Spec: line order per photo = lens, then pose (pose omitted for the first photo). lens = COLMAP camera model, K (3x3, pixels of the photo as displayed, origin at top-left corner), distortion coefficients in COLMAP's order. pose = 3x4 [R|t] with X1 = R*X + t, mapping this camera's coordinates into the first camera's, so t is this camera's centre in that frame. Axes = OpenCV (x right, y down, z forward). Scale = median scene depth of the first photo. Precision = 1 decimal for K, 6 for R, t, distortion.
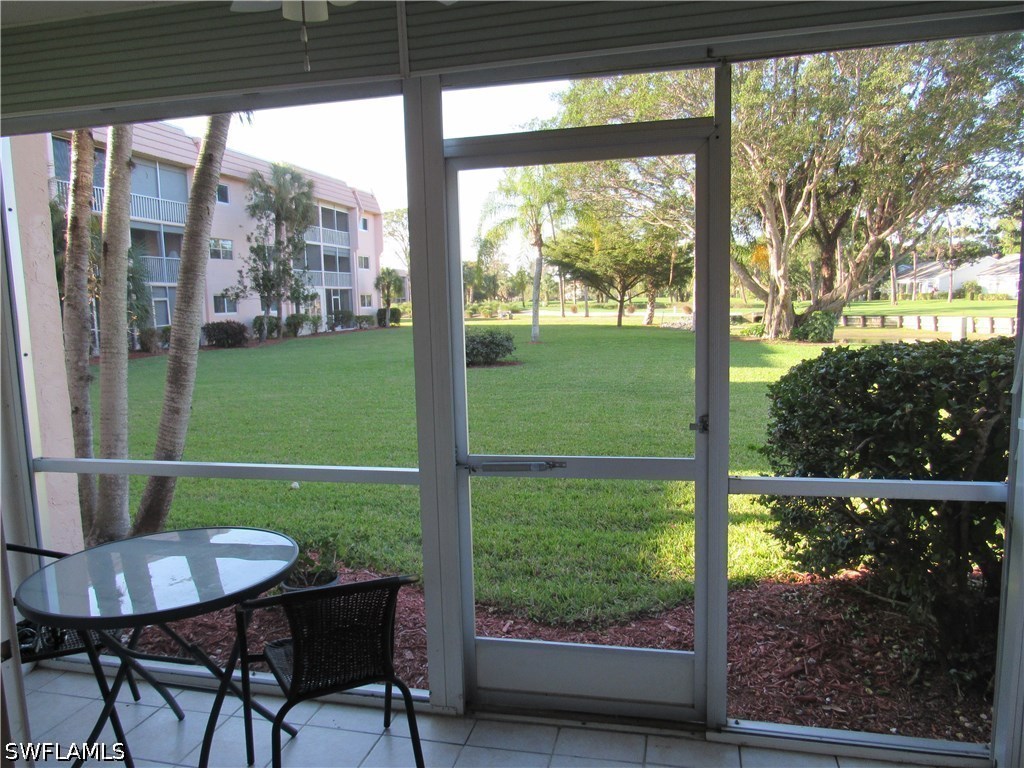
lens RADIAL K [[729.8, 0, 512.0], [0, 729.8, 384.0], [0, 0, 1]] dist [-0.031105, -0.000247]
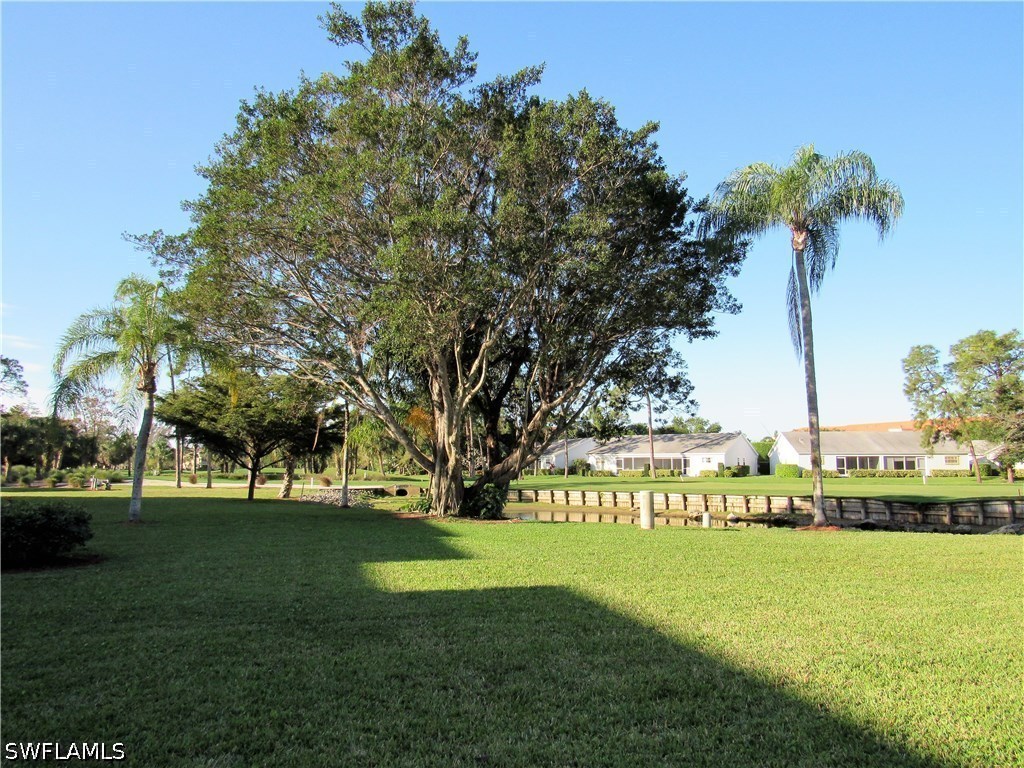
lens RADIAL K [[729.8, 0, 512.0], [0, 729.8, 384.0], [0, 0, 1]] dist [-0.031105, -0.000247]
pose [[0.878911, 0.077063, 0.470720, 0.009219], [0.035415, 0.973596, -0.225515, -0.010521], [-0.475669, 0.214878, 0.852975, 0.124103]]
